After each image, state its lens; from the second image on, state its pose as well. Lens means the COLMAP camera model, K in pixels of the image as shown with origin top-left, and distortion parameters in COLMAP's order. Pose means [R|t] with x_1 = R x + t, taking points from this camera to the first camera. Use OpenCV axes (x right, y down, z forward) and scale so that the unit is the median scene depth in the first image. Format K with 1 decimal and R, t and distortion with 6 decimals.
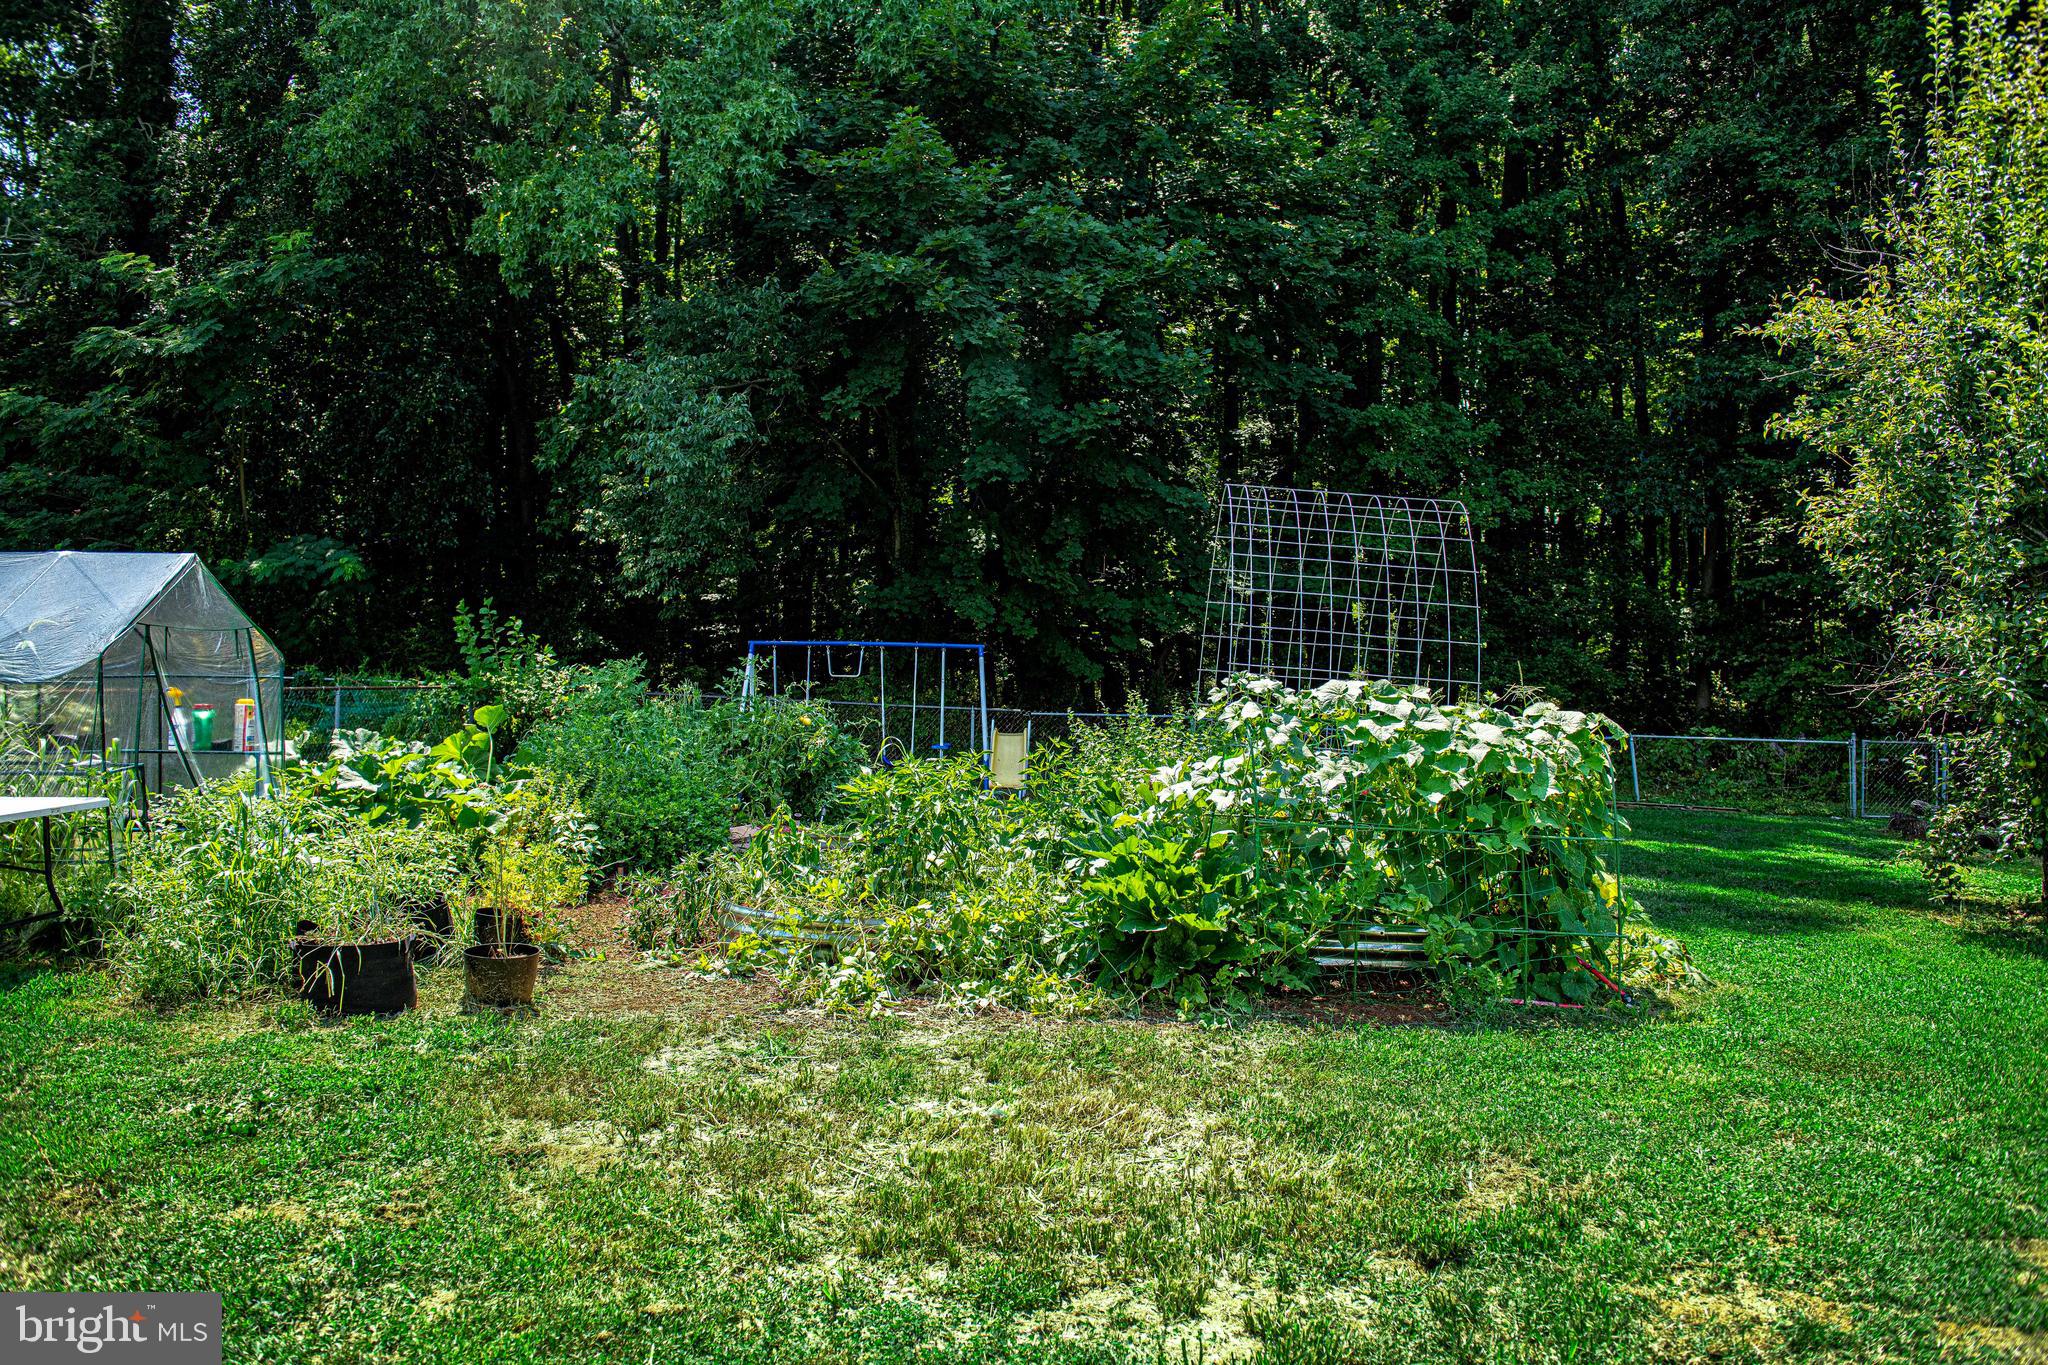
lens RADIAL K [[1530.4, 0, 1031.8], [0, 1530.4, 679.4], [0, 0, 1]] dist [-0.037459, -0.005995]
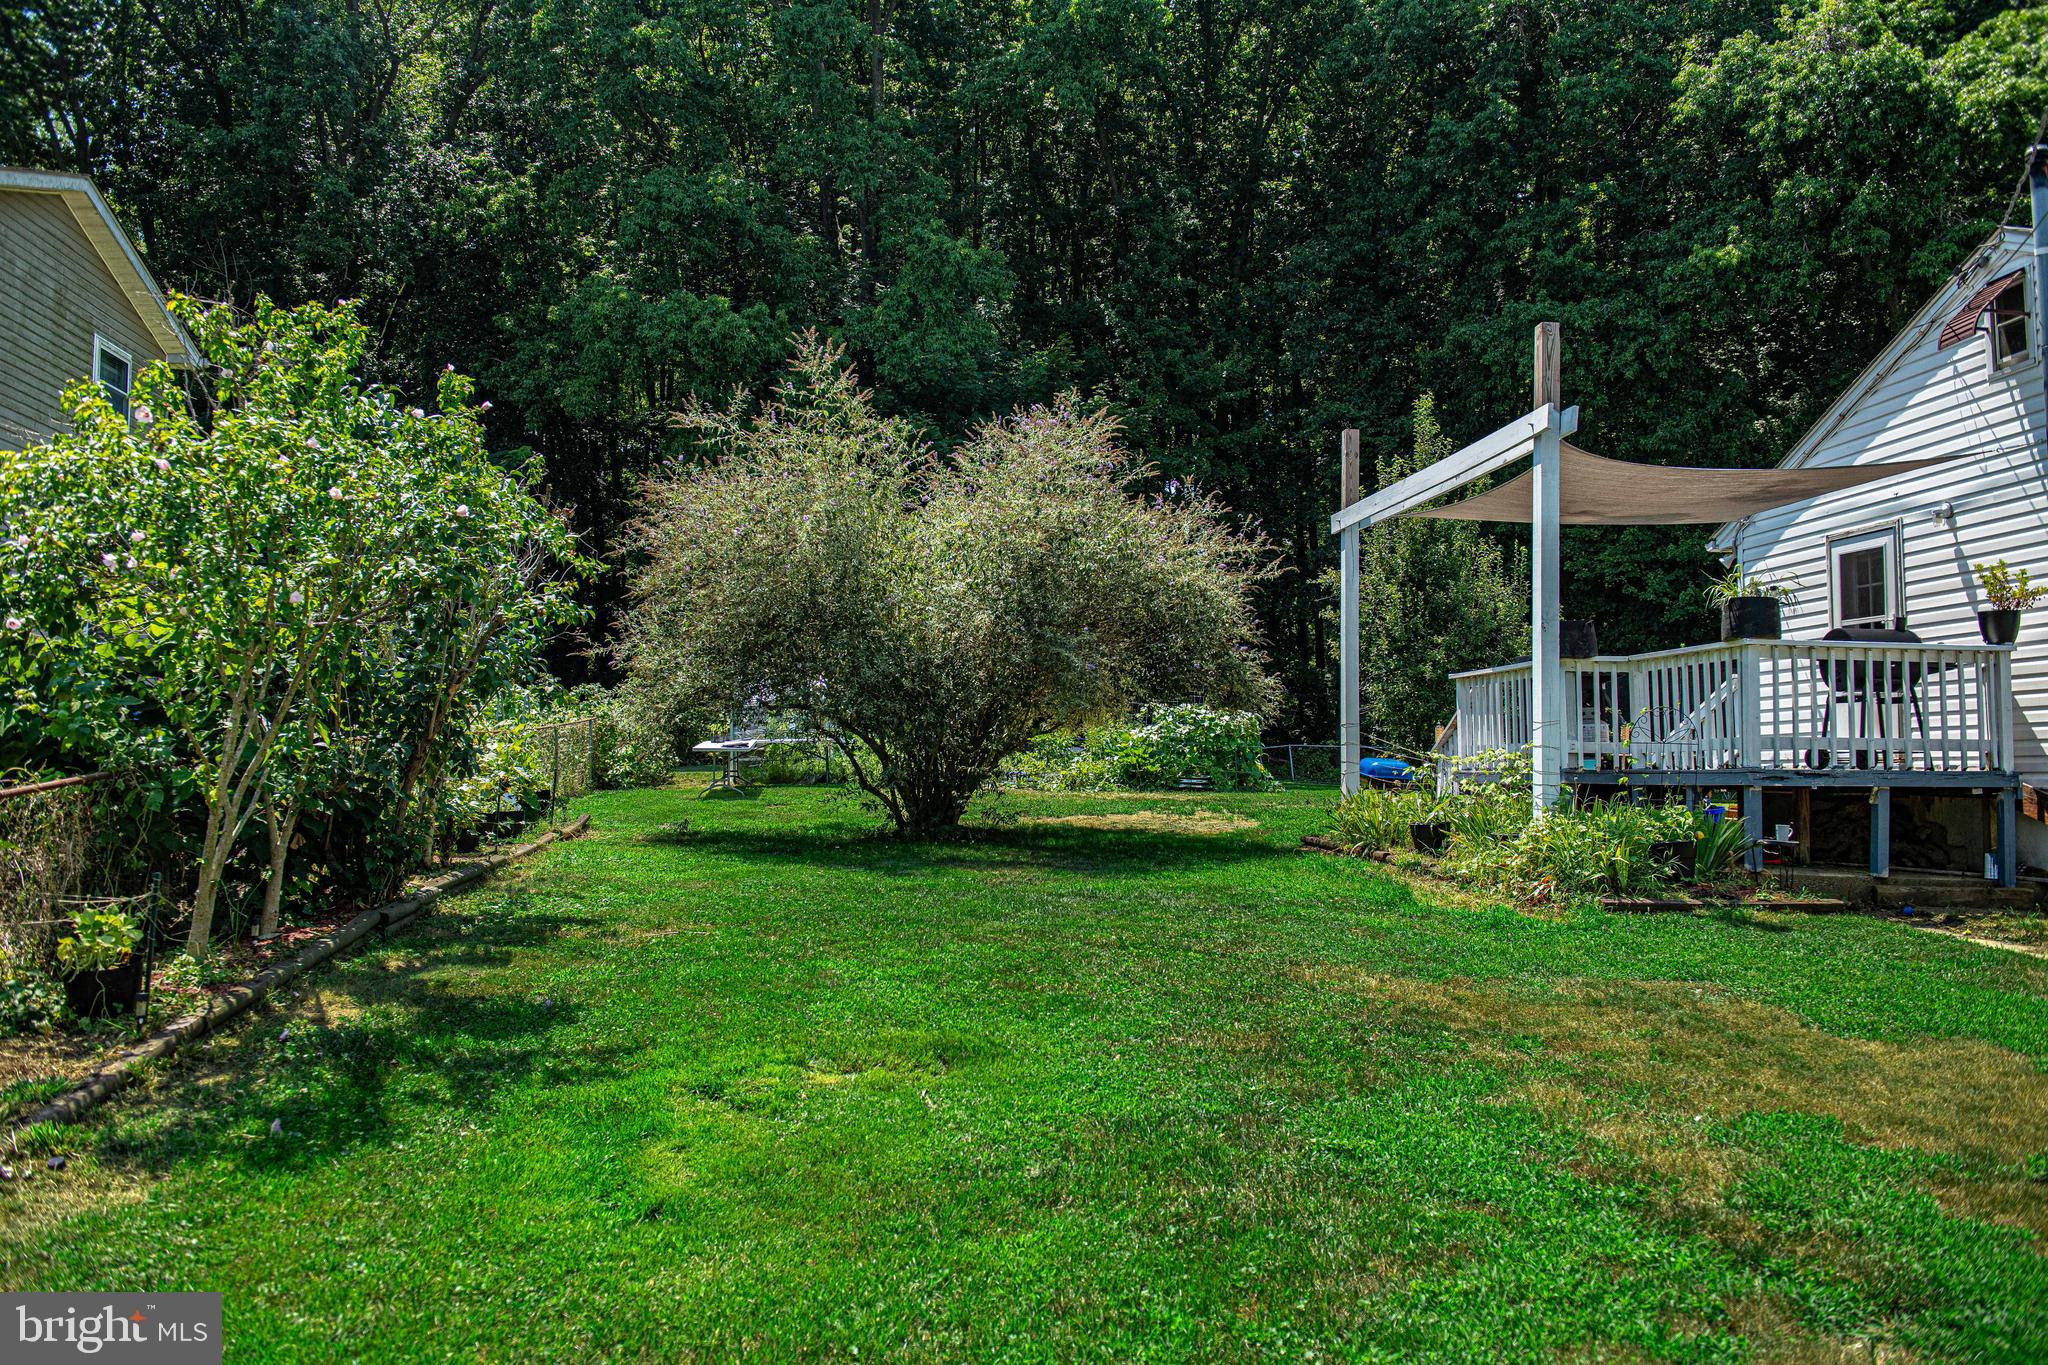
lens RADIAL K [[1630.5, 0, 1018.2], [0, 1630.5, 685.2], [0, 0, 1]] dist [-0.009146, -0.000358]
pose [[0.981066, 0.001031, 0.193670, -0.810068], [0.005609, 0.999415, -0.033738, 0.073468], [-0.193592, 0.034186, 0.980486, -2.346800]]
